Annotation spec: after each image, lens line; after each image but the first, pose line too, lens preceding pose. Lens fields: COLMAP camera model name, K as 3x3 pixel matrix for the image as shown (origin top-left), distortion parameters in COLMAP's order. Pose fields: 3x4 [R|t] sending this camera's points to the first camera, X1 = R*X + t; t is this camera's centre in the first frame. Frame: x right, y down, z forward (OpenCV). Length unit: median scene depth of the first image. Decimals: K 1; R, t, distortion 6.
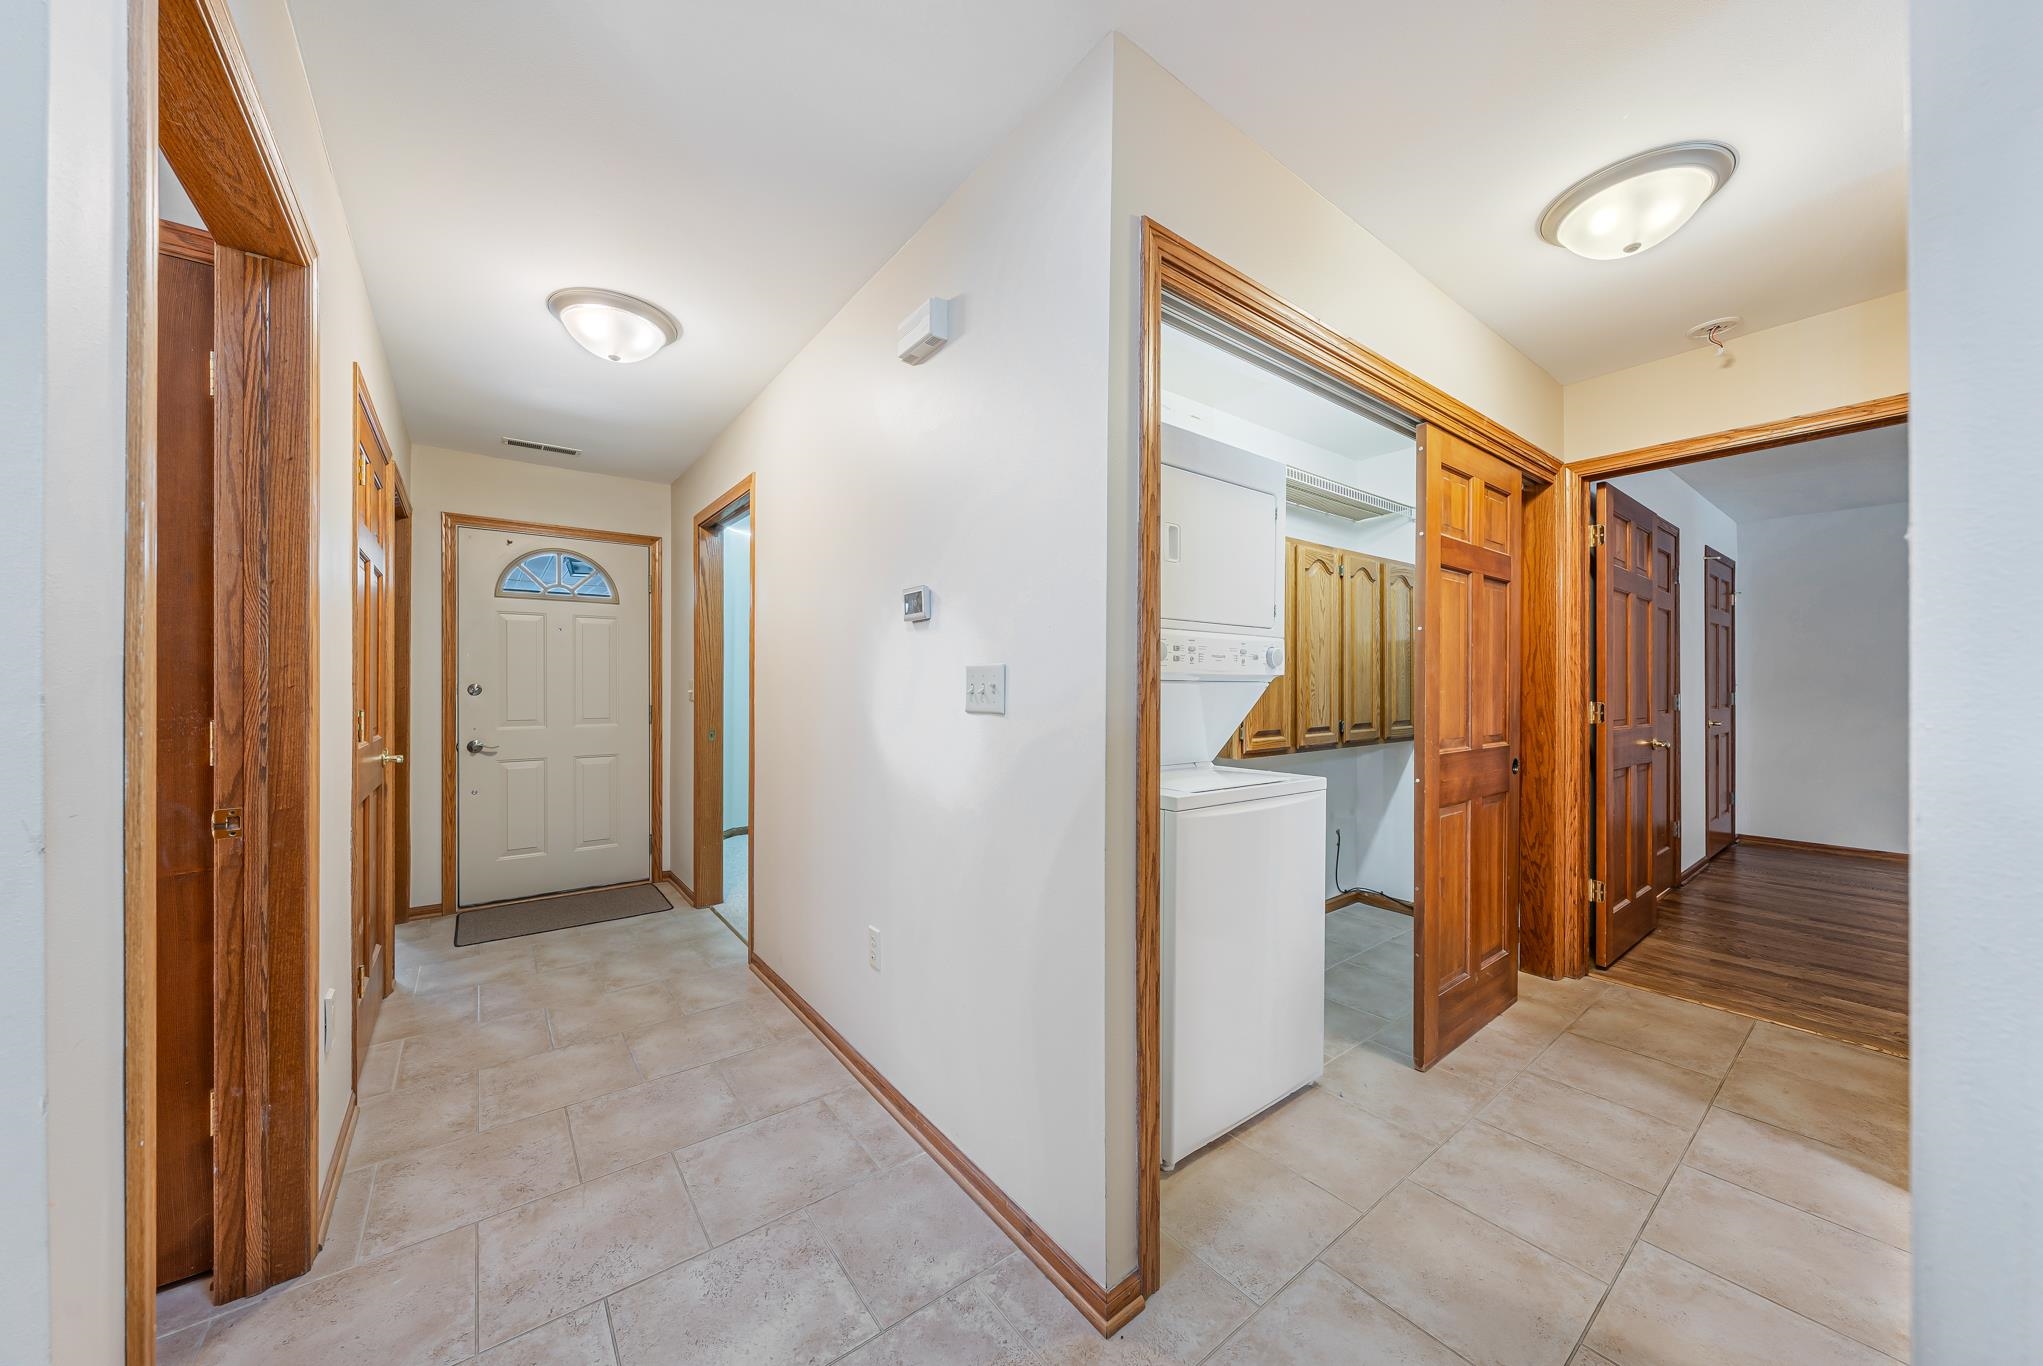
lens RADIAL K [[710.6, 0, 1029.5], [0, 710.6, 683.6], [0, 0, 1]] dist [-0.004189, 0.000772]
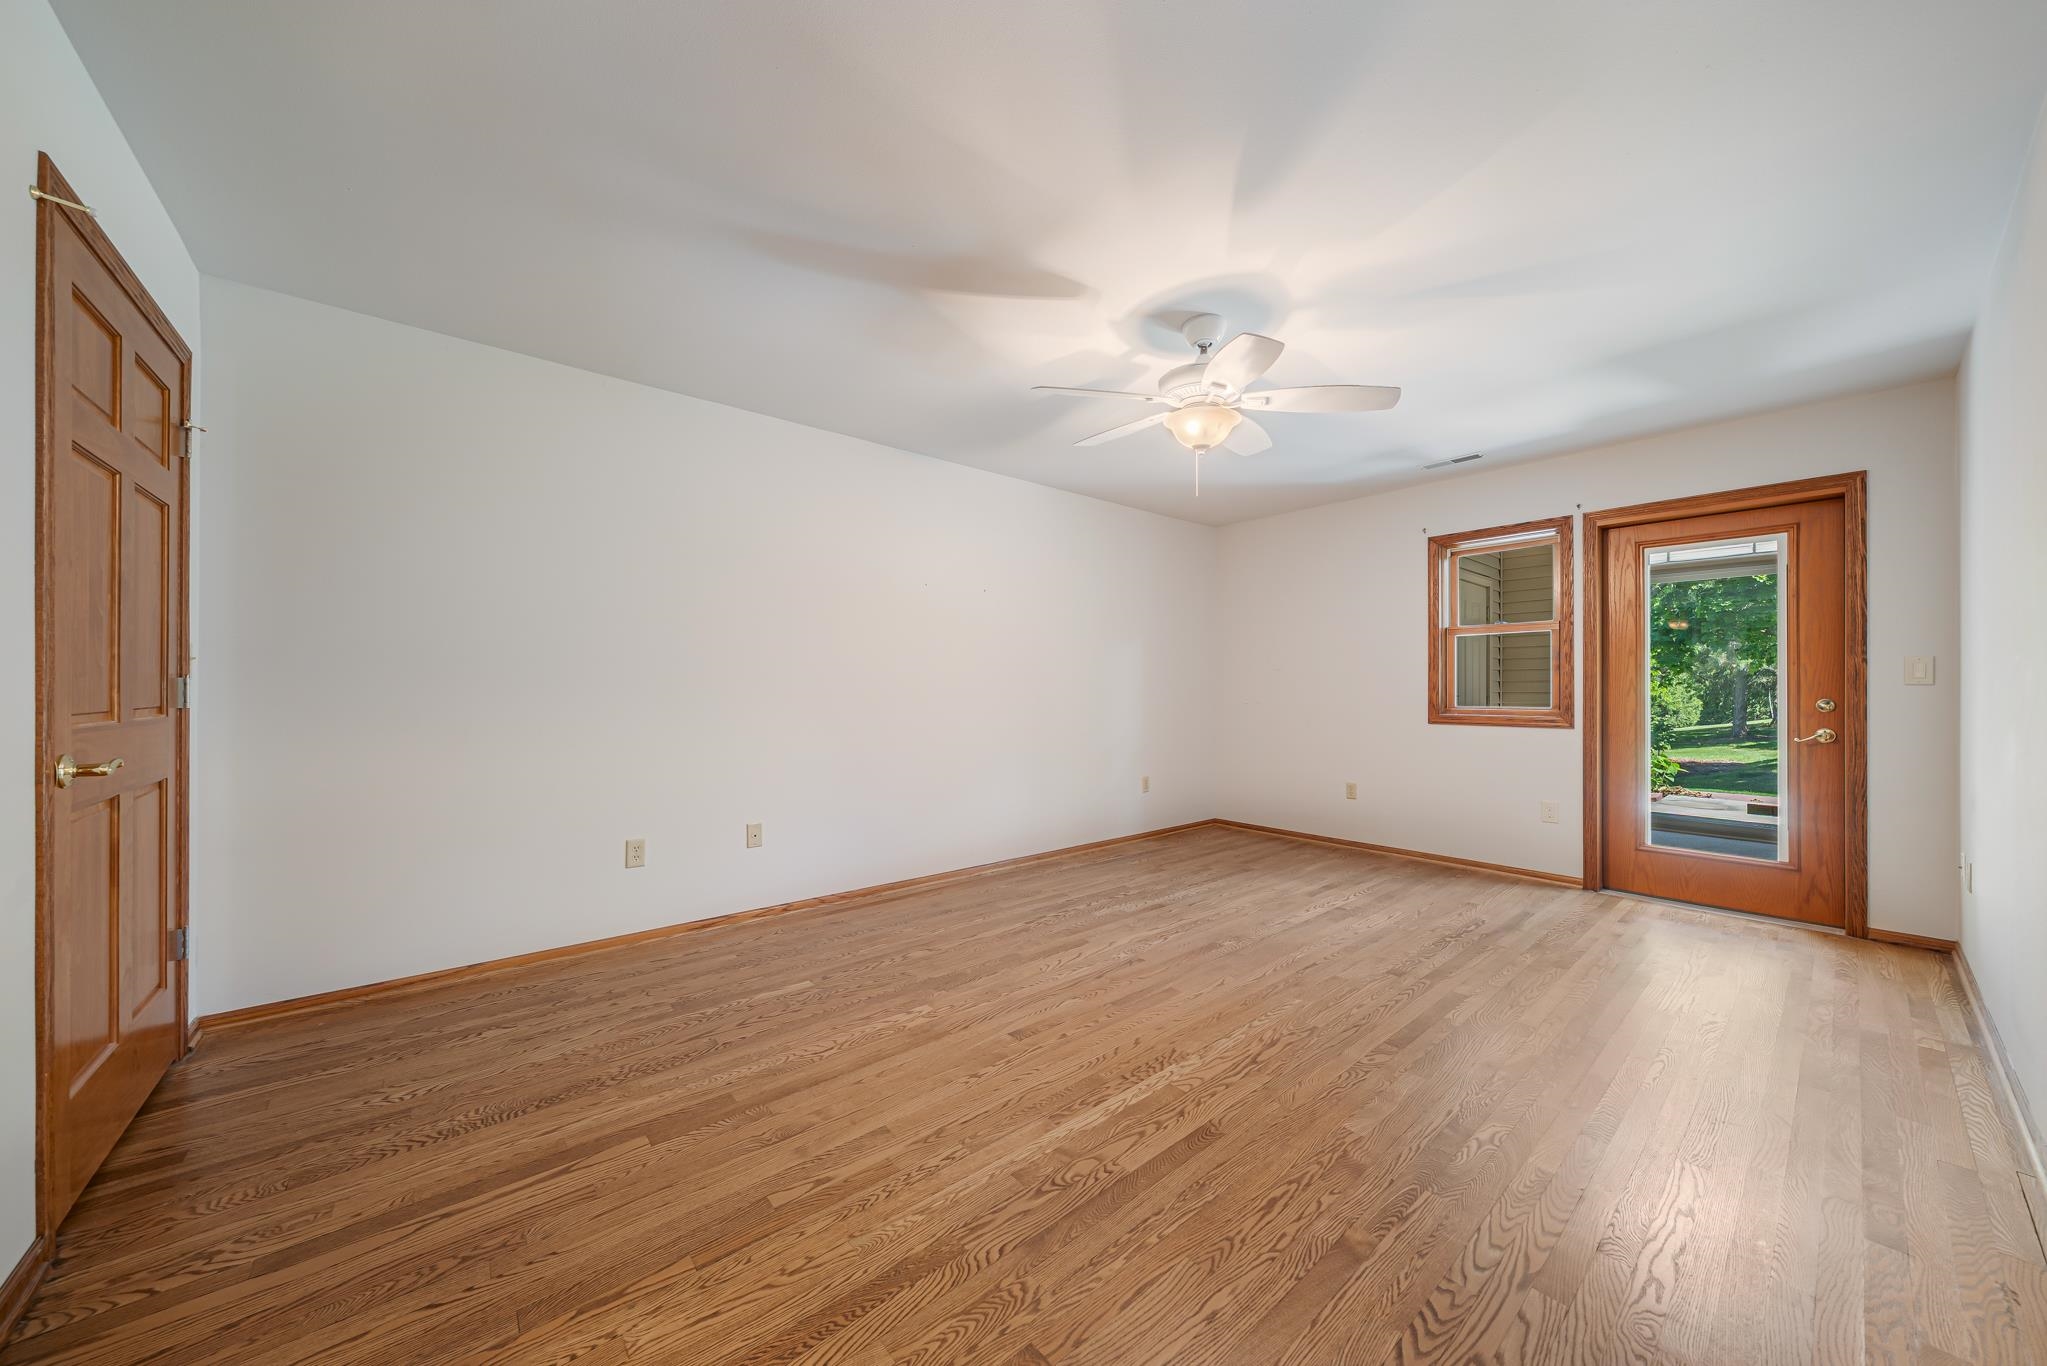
lens RADIAL K [[712.0, 0, 1013.3], [0, 712.0, 684.8], [0, 0, 1]] dist [-0.004189, 0.000772]
pose [[-0.024555, -0.000146, 0.999698, 1.090838], [-0.008420, 0.999965, -0.000061, 0.025761], [-0.999663, -0.008419, -0.024555, 1.014085]]
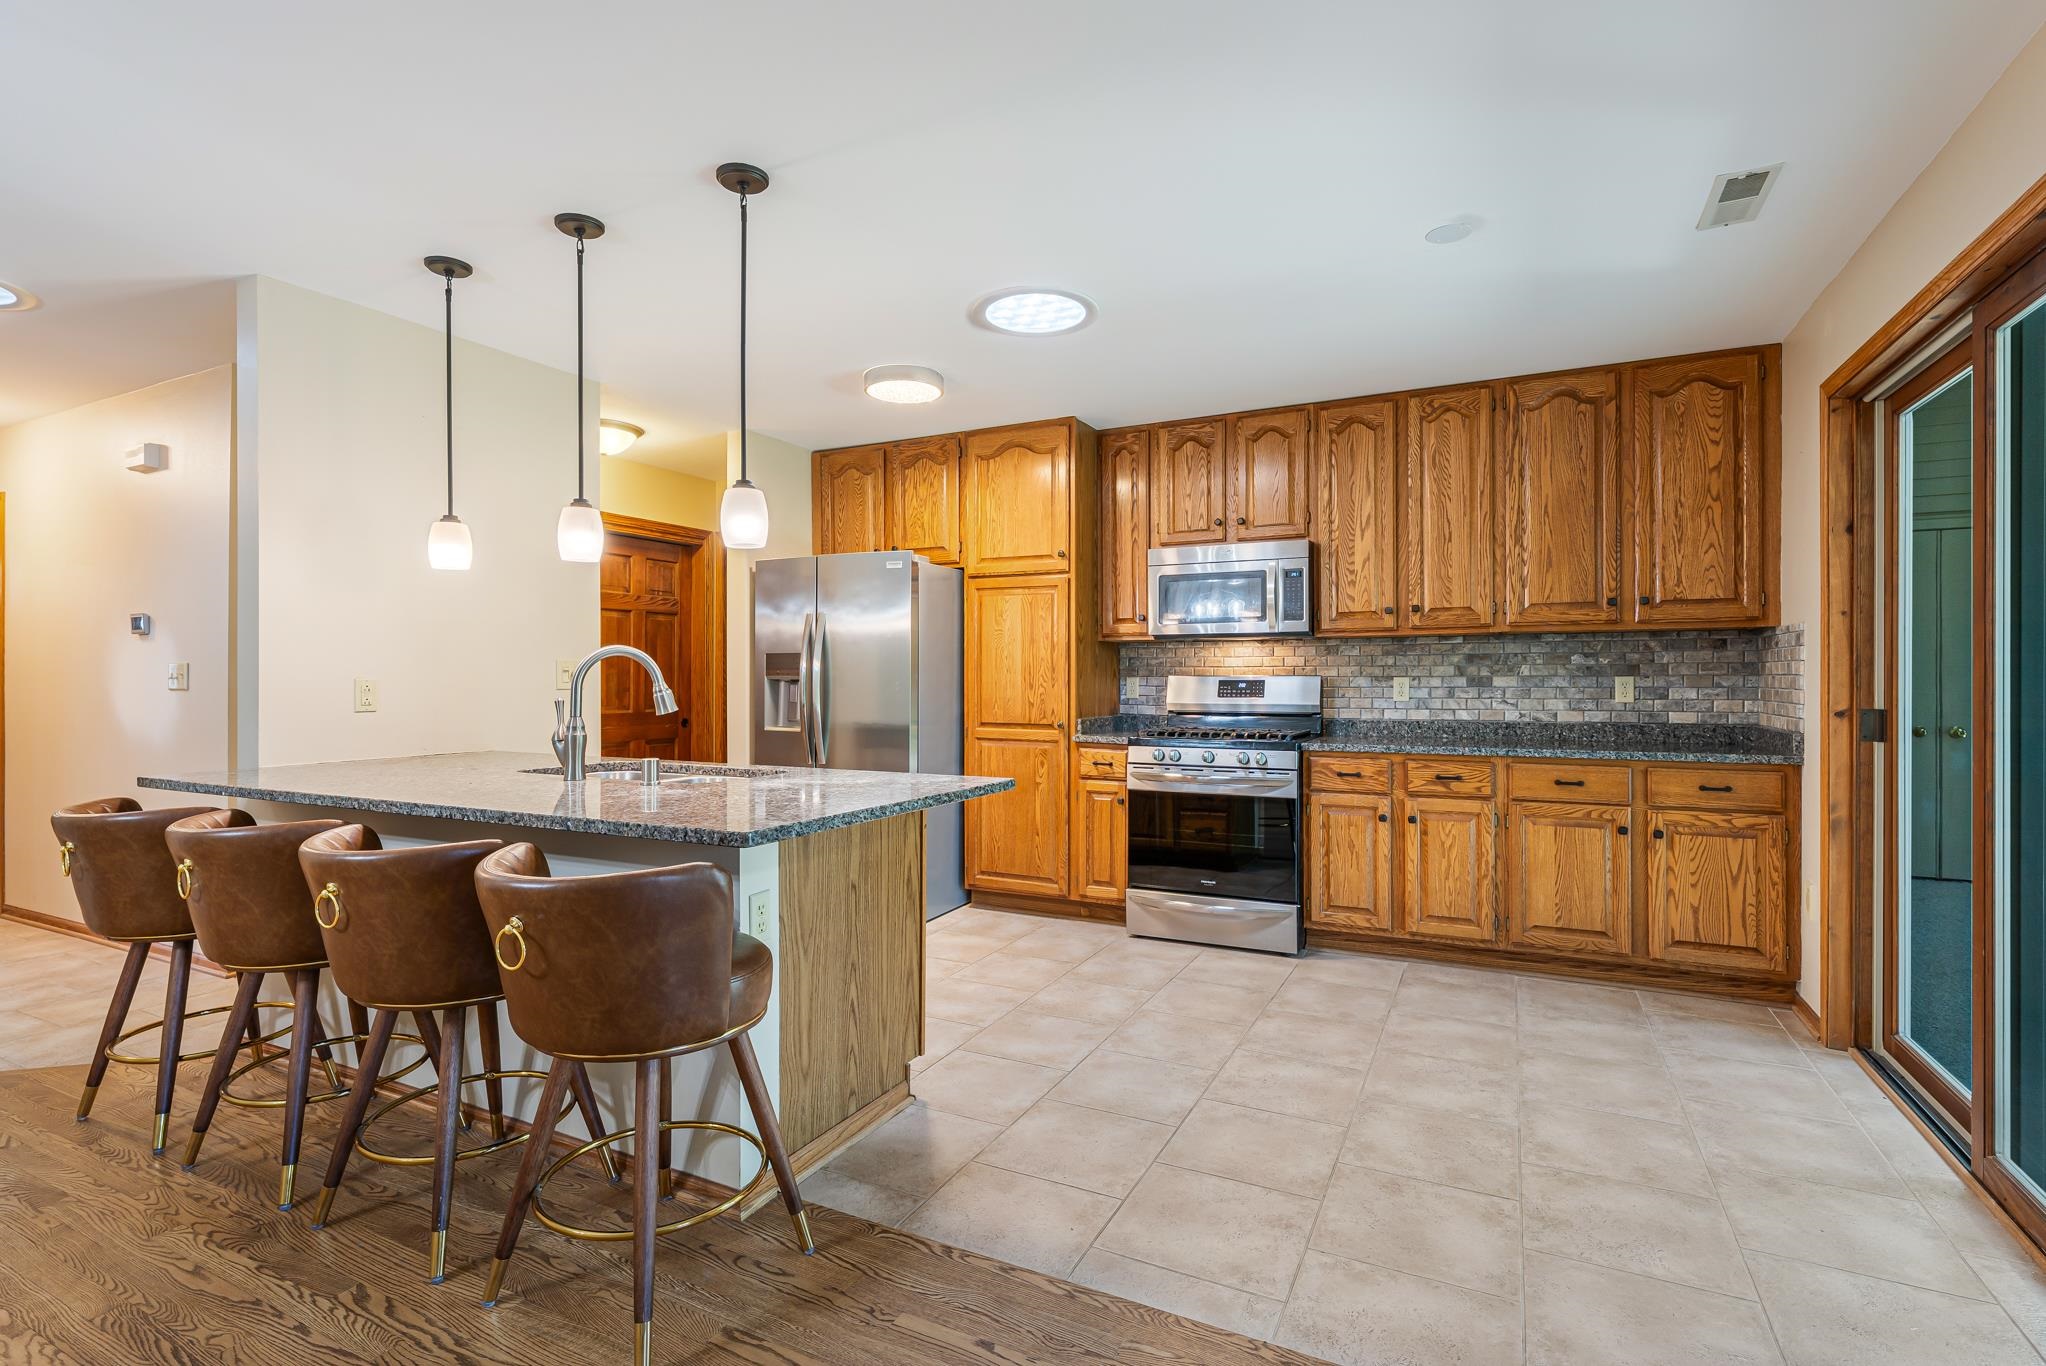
lens RADIAL K [[957.3, 0, 1026.1], [0, 957.3, 680.1], [0, 0, 1]] dist [0.003985, -0.002530]
pose [[0.902216, -0.003062, 0.431274, 0.471973], [0.001001, 0.999987, 0.005006, 0.003974], [-0.431284, -0.004085, 0.902207, -1.205893]]
